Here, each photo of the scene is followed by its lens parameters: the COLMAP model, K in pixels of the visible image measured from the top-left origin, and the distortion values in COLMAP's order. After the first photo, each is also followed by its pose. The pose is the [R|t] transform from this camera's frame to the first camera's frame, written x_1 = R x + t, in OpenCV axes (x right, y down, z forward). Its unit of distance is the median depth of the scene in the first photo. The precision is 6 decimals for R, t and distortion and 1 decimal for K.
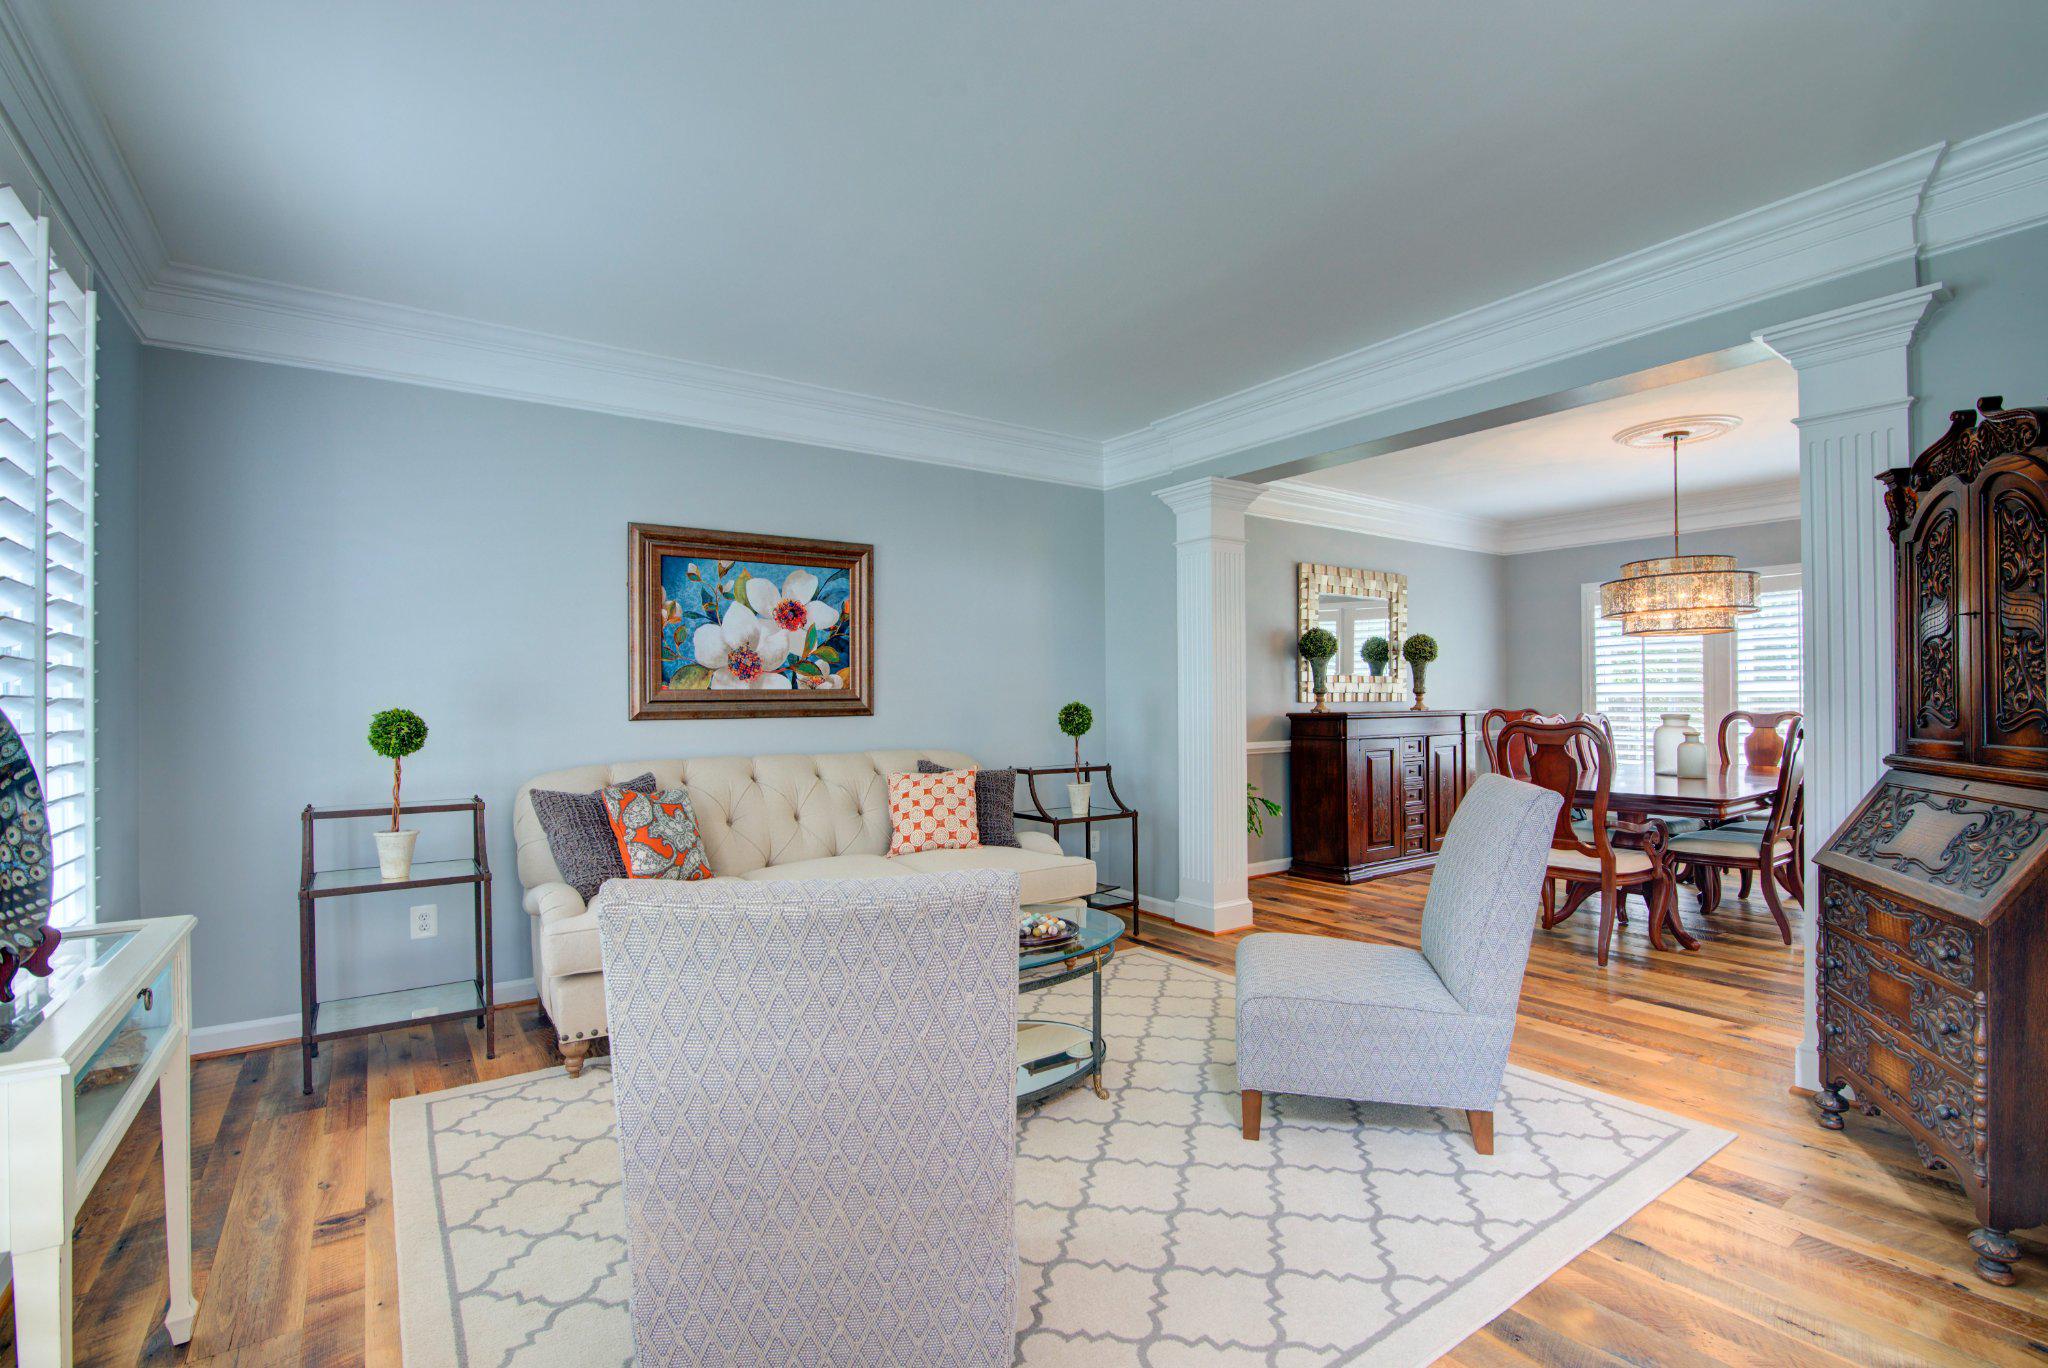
lens RADIAL K [[945.7, 0, 1017.3], [0, 945.7, 686.7], [0, 0, 1]] dist [-0.023061, 0.003001]
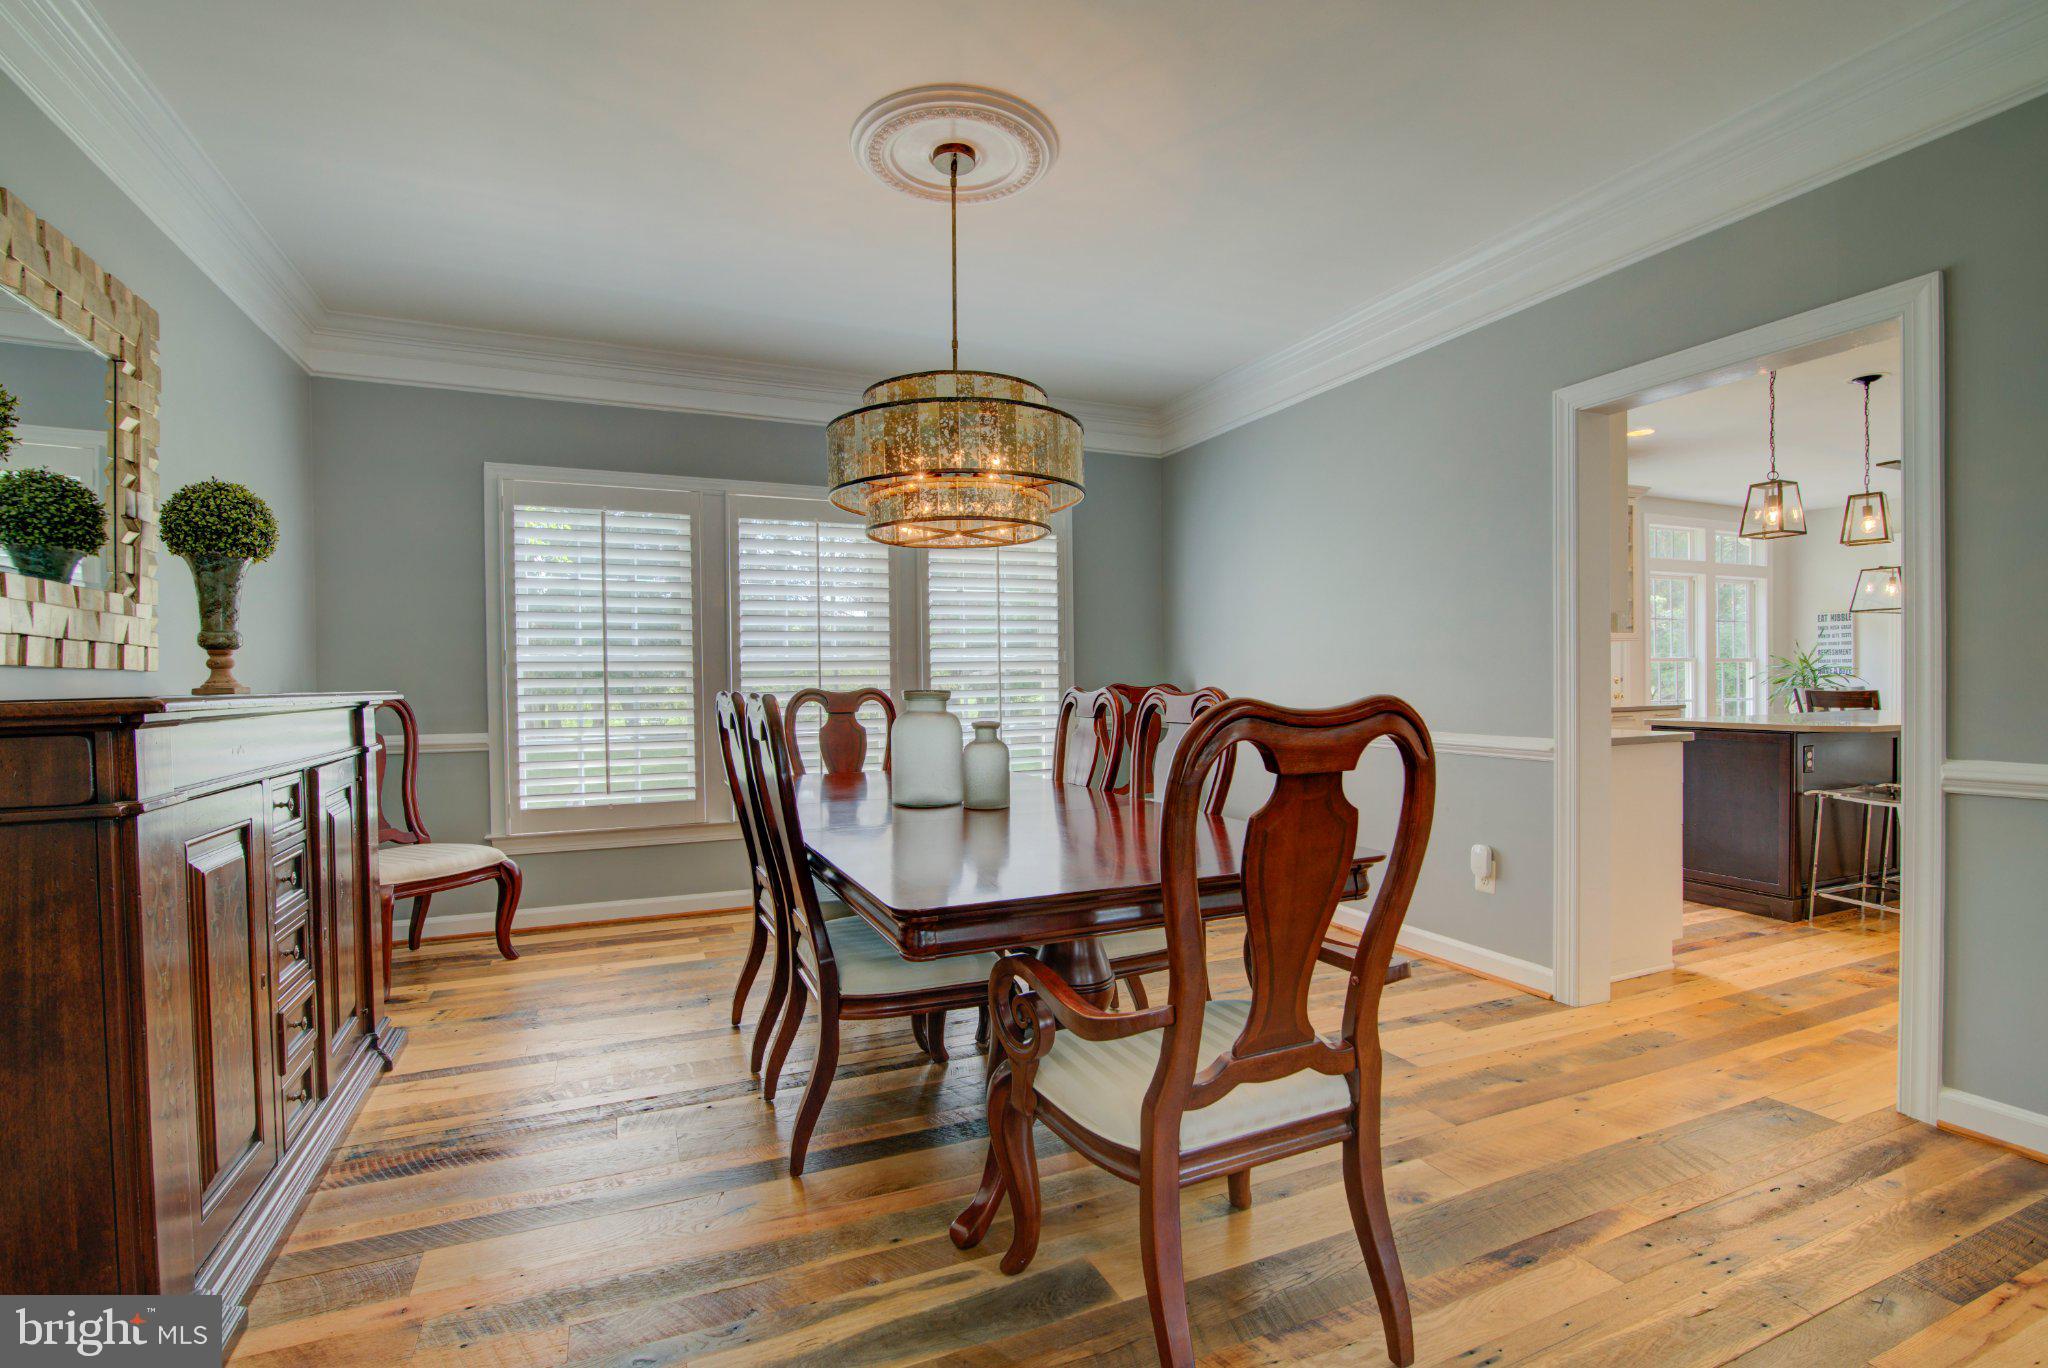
lens RADIAL K [[945.7, 0, 1017.3], [0, 945.7, 693.4], [0, 0, 1]] dist [-0.023061, 0.003001]
pose [[0.208405, -0.008167, 0.978008, 0.191159], [-0.003179, 0.999954, 0.009028, 0.026385], [-0.978037, -0.004991, 0.208370, 0.832309]]
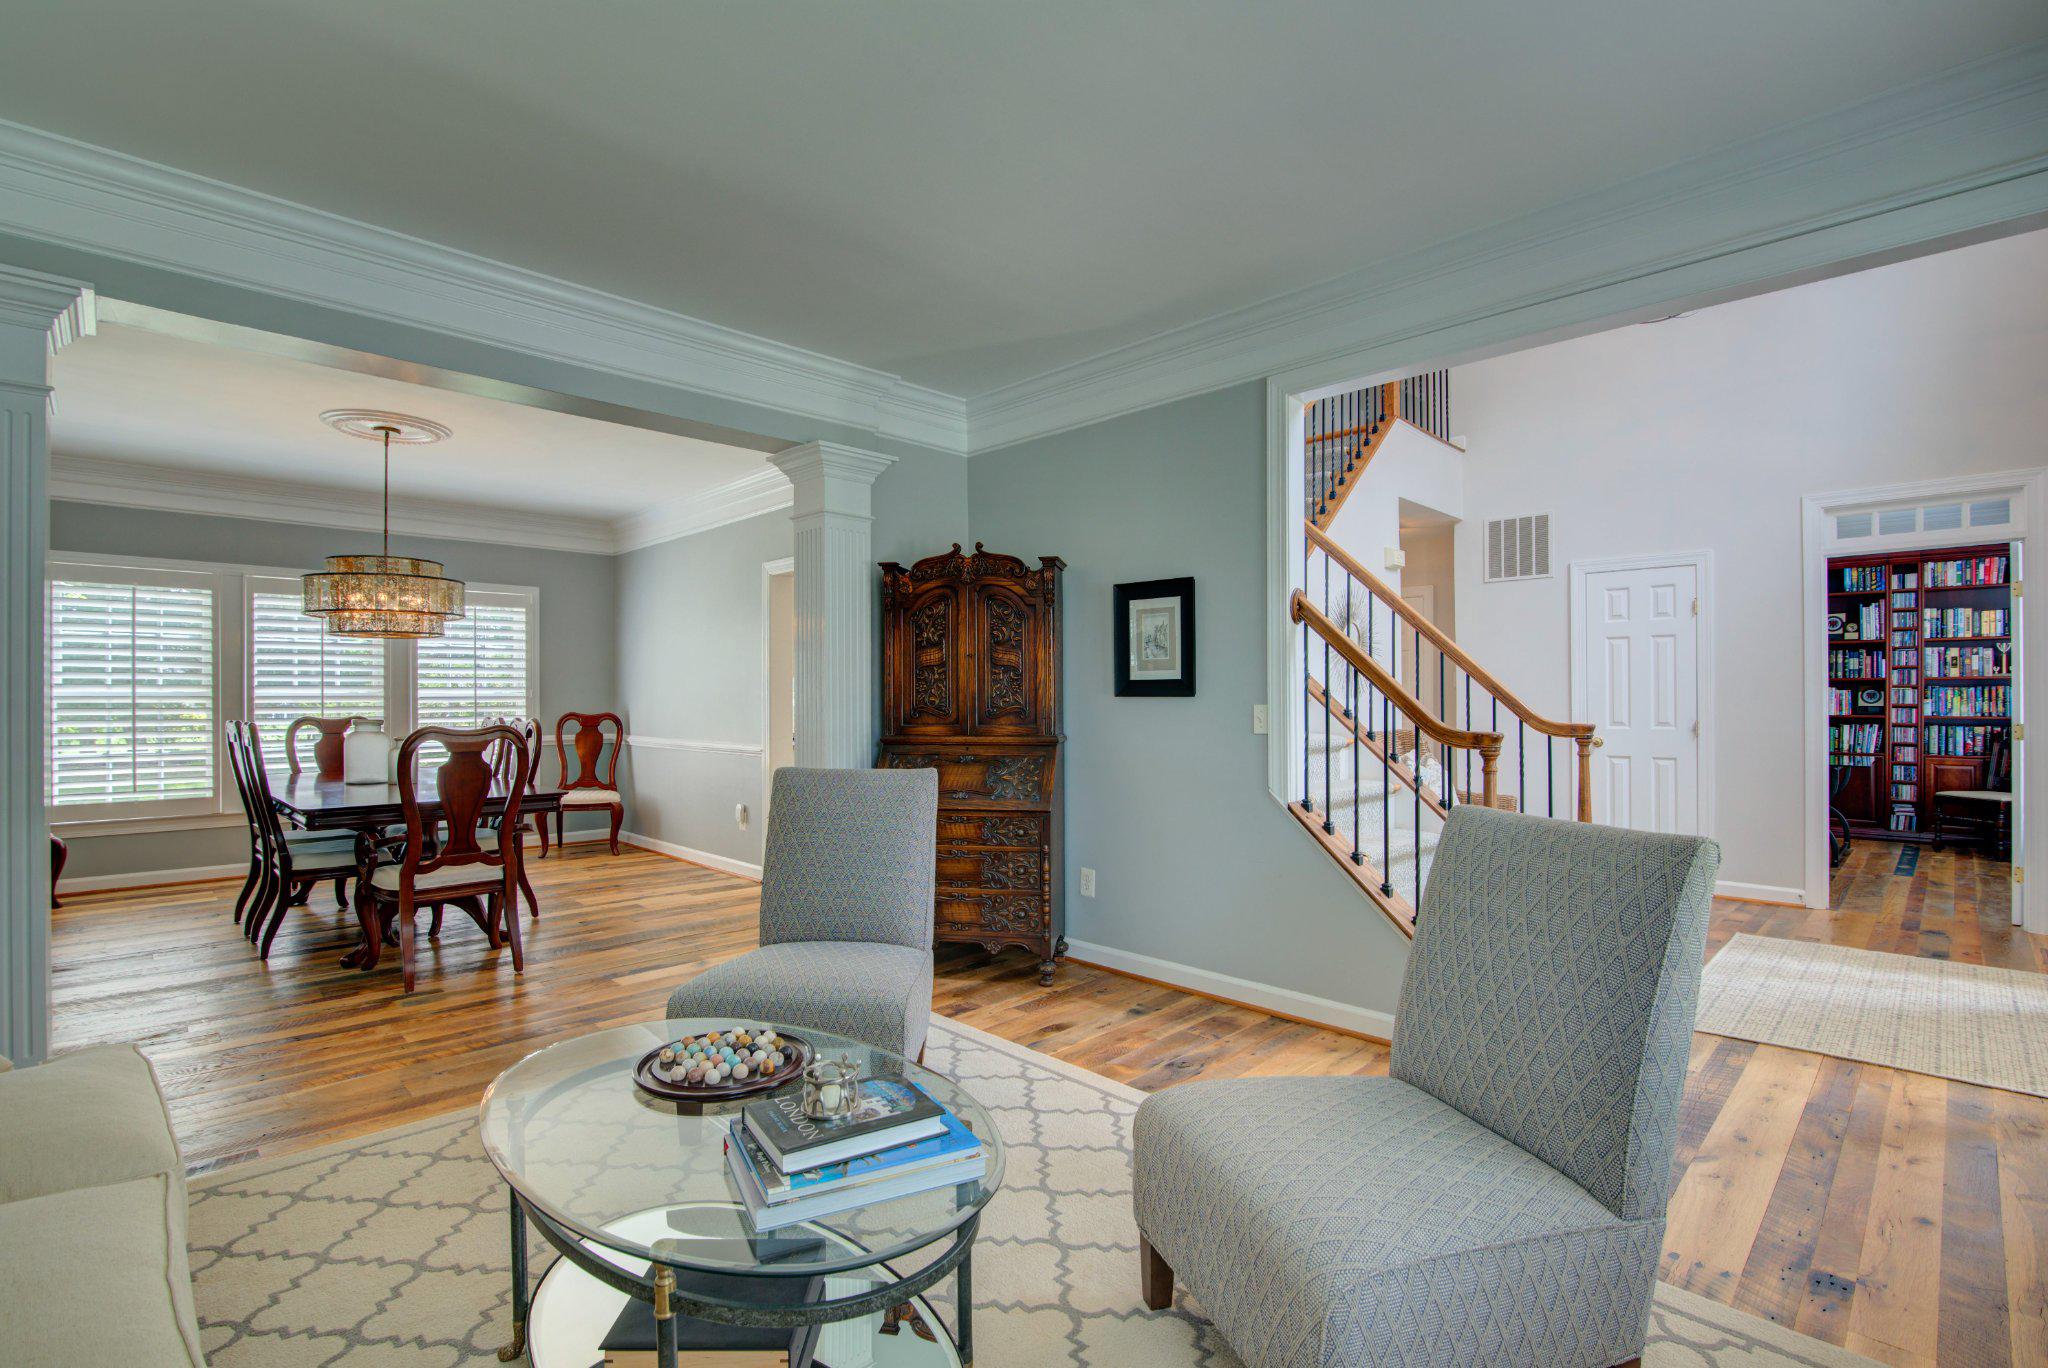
lens RADIAL K [[945.7, 0, 1034.1], [0, 945.7, 696.2], [0, 0, 1]] dist [-0.023061, 0.003001]
pose [[-0.173518, 0.010172, 0.984778, -0.351316], [-0.009768, 0.999880, -0.012050, 0.010280], [-0.984782, -0.011710, -0.173397, 0.491666]]
